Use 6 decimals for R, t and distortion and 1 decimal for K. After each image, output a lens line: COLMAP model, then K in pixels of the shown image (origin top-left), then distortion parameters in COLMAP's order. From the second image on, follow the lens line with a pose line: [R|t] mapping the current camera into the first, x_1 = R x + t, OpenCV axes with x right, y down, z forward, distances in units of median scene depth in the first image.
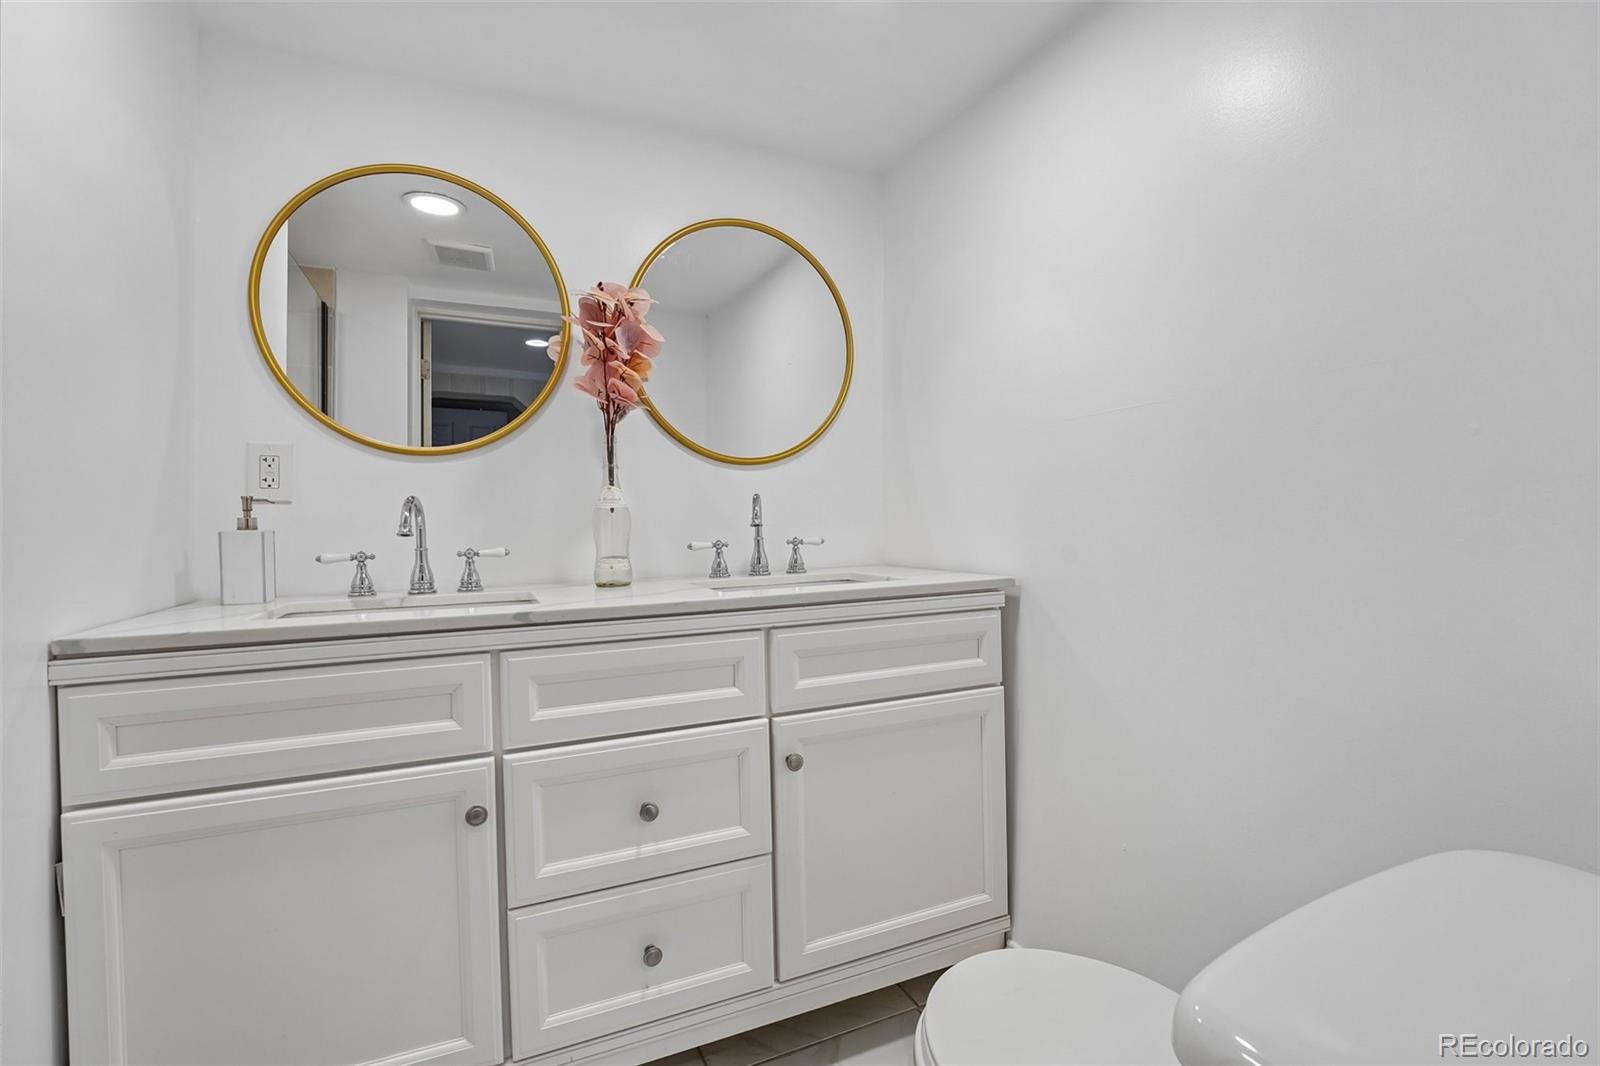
lens RADIAL K [[747.7, 0, 800.0], [0, 747.7, 533.0], [0, 0, 1]] dist [-0.017752, -0.000286]
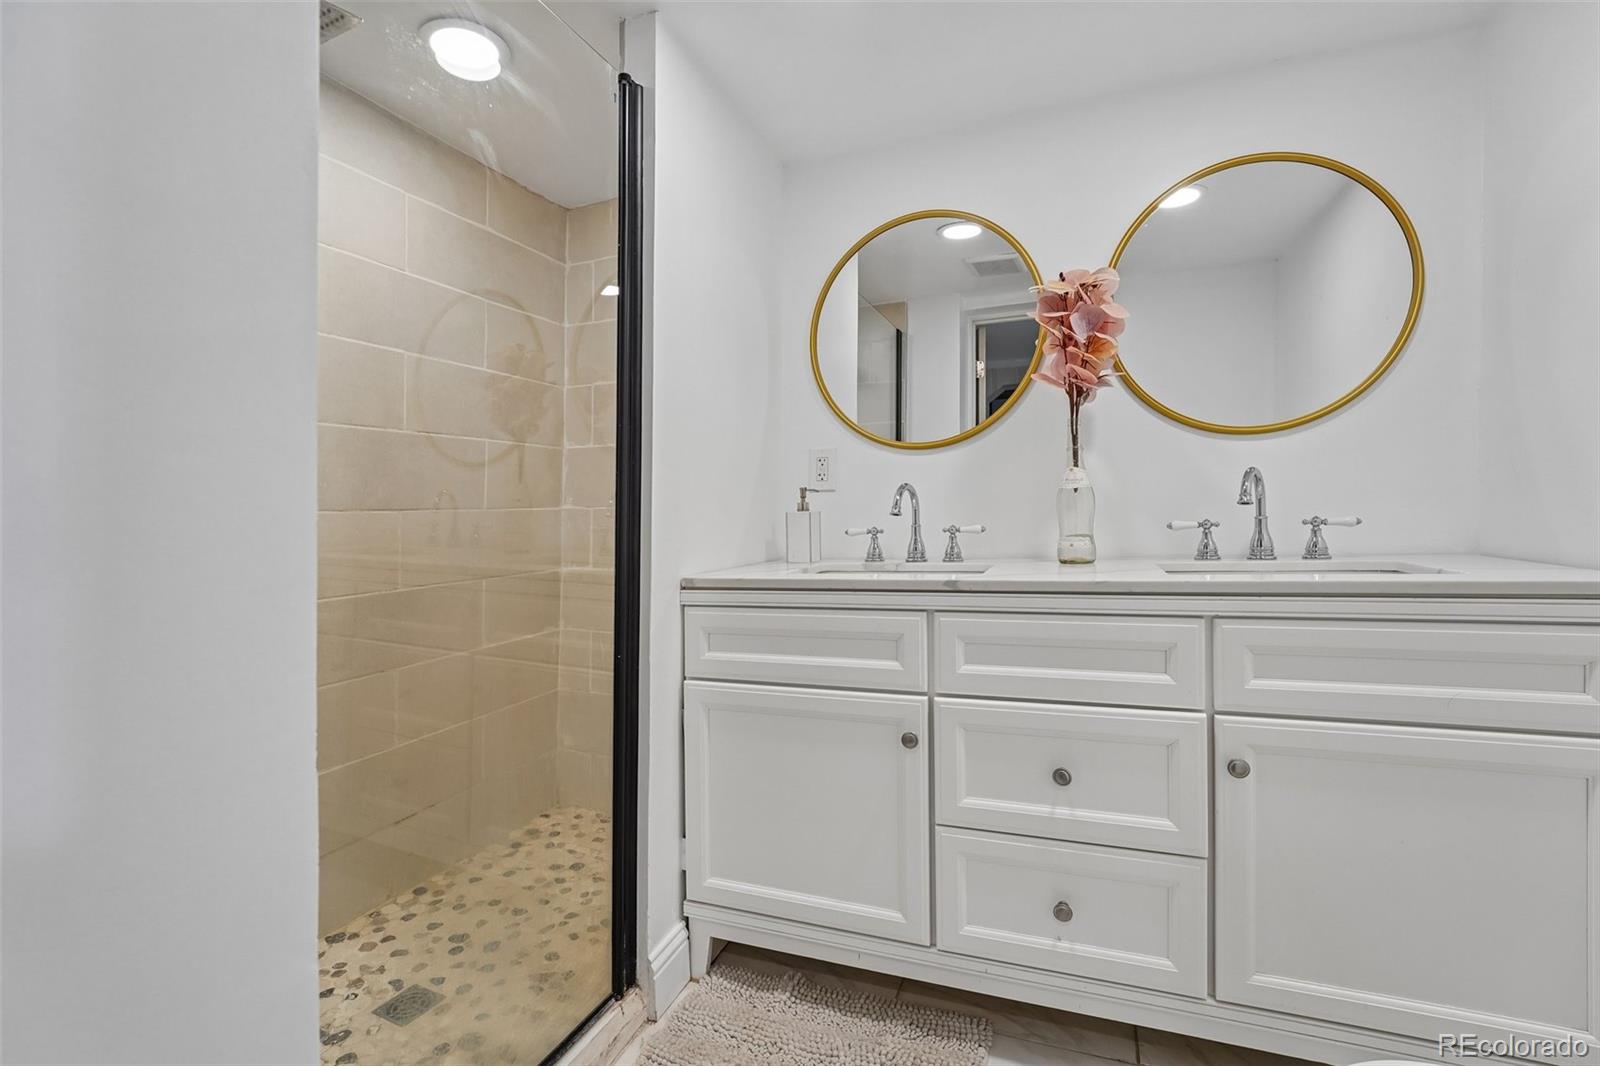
lens RADIAL K [[720.0, 0, 800.0], [0, 720.0, 533.0], [0, 0, 1]] dist [-0.000609, -0.016023]
pose [[0.694931, 0.019907, -0.718801, 0.215227], [0.004847, 0.999464, 0.032366, -0.005774], [0.719060, -0.025977, 0.694462, 0.025254]]
